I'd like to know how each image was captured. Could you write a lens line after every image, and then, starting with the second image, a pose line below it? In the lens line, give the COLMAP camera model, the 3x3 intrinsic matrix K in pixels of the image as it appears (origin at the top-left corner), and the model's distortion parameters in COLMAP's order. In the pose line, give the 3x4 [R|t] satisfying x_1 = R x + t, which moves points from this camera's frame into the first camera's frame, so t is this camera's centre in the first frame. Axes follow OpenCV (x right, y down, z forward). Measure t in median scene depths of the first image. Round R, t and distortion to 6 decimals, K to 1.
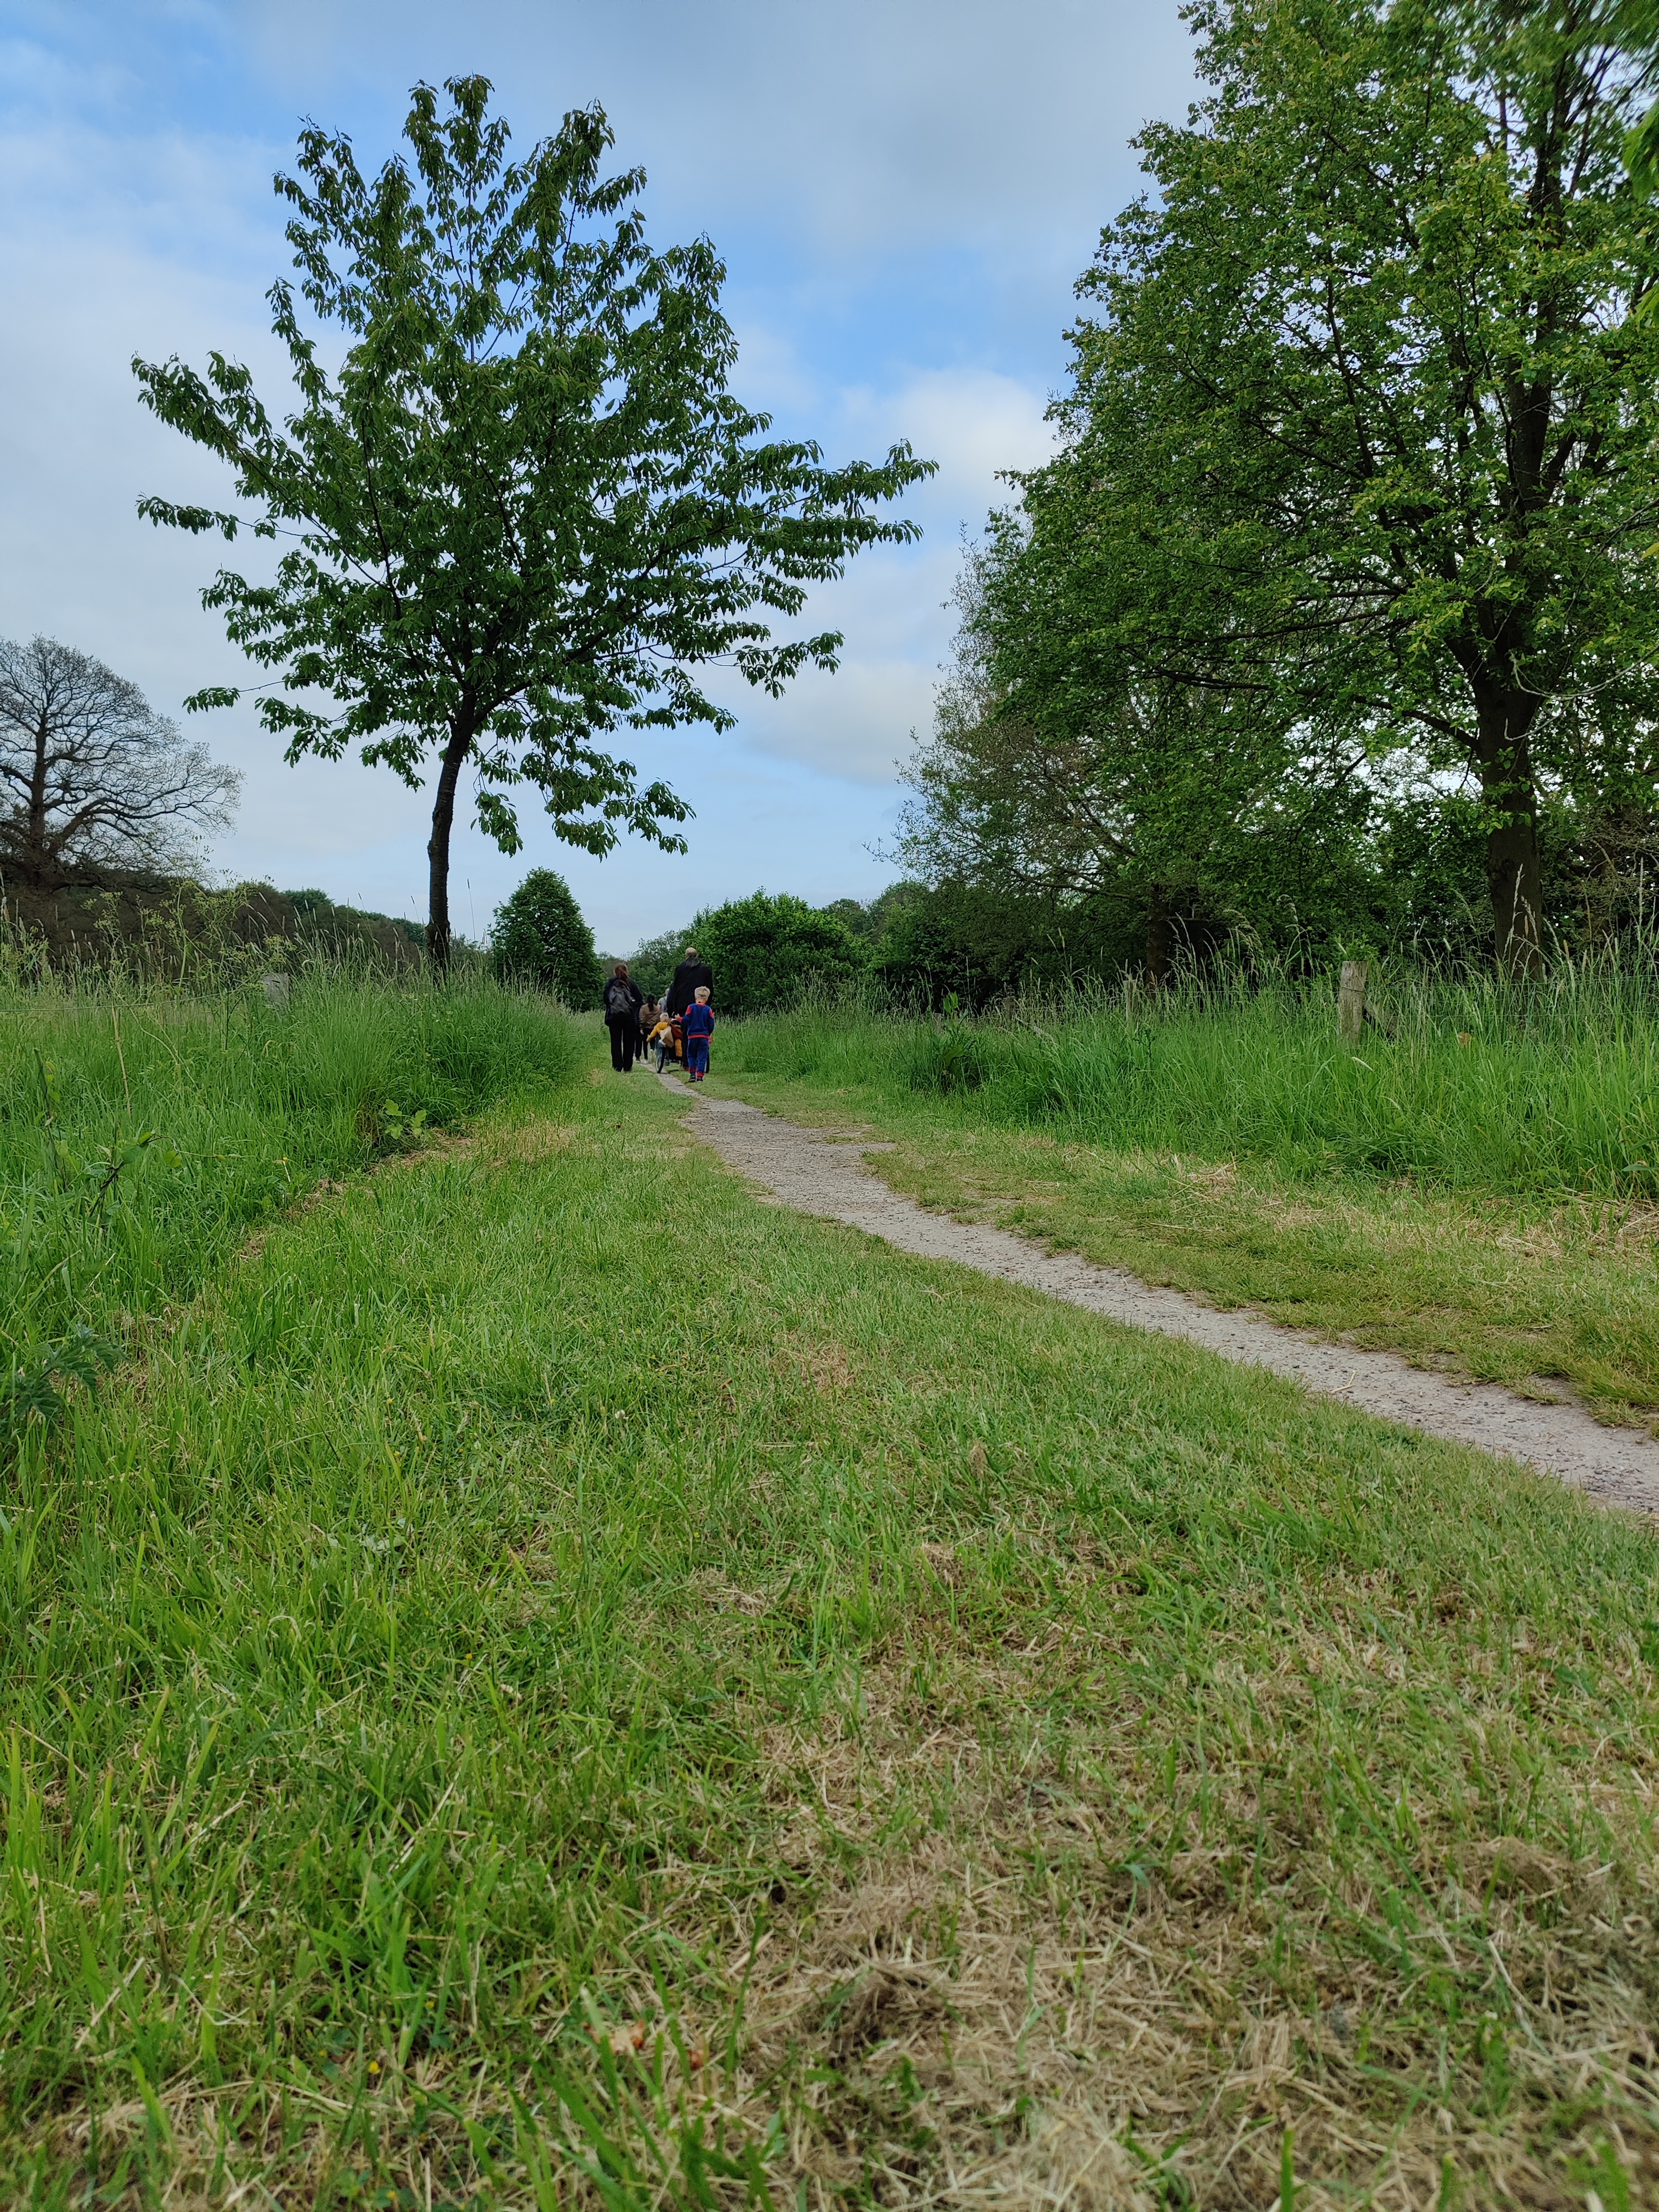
lens RADIAL K [[1637.2, 0, 821.8], [0, 1637.2, 1130.4], [0, 0, 1]] dist [0.041923, 0.014274]
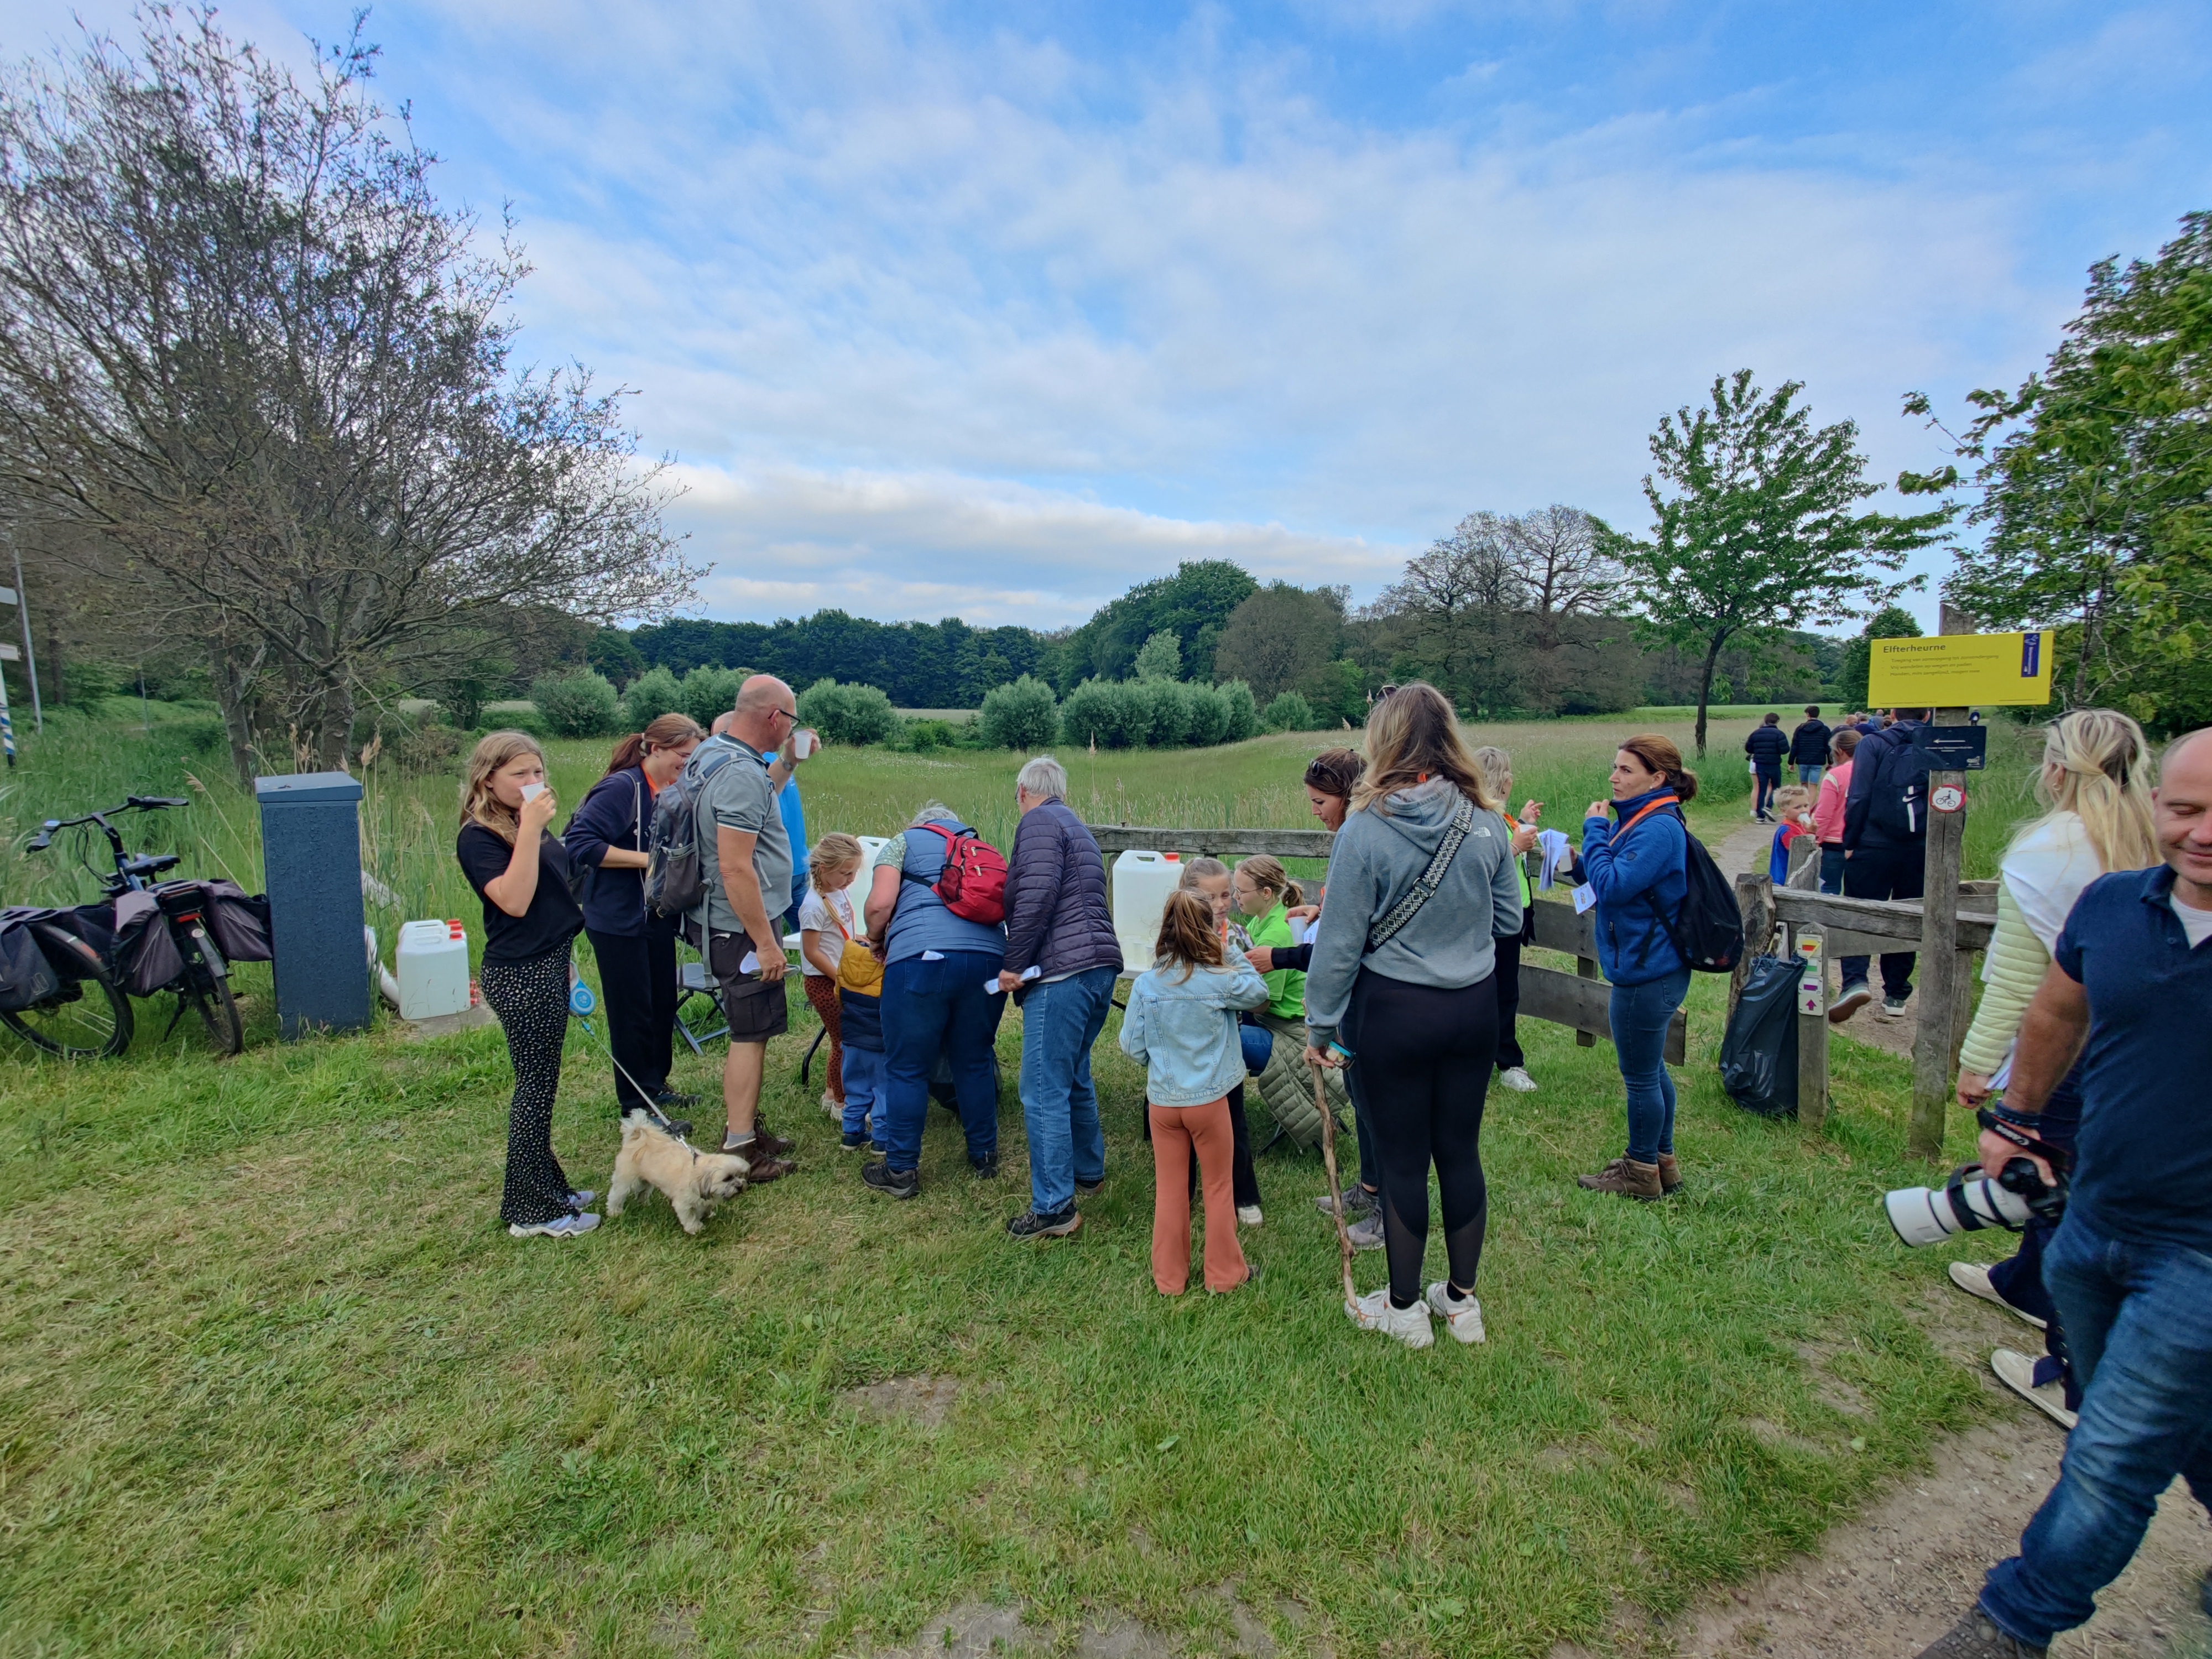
lens RADIAL K [[1023.8, 0, 1109.9], [0, 1023.8, 836.7], [0, 0, 1]] dist [0.012346, -0.000835]
pose [[0.670133, 0.068441, -0.739079, 0.319140], [-0.025418, 0.997272, 0.069303, -0.039377], [0.741805, -0.027656, 0.670045, -0.670744]]
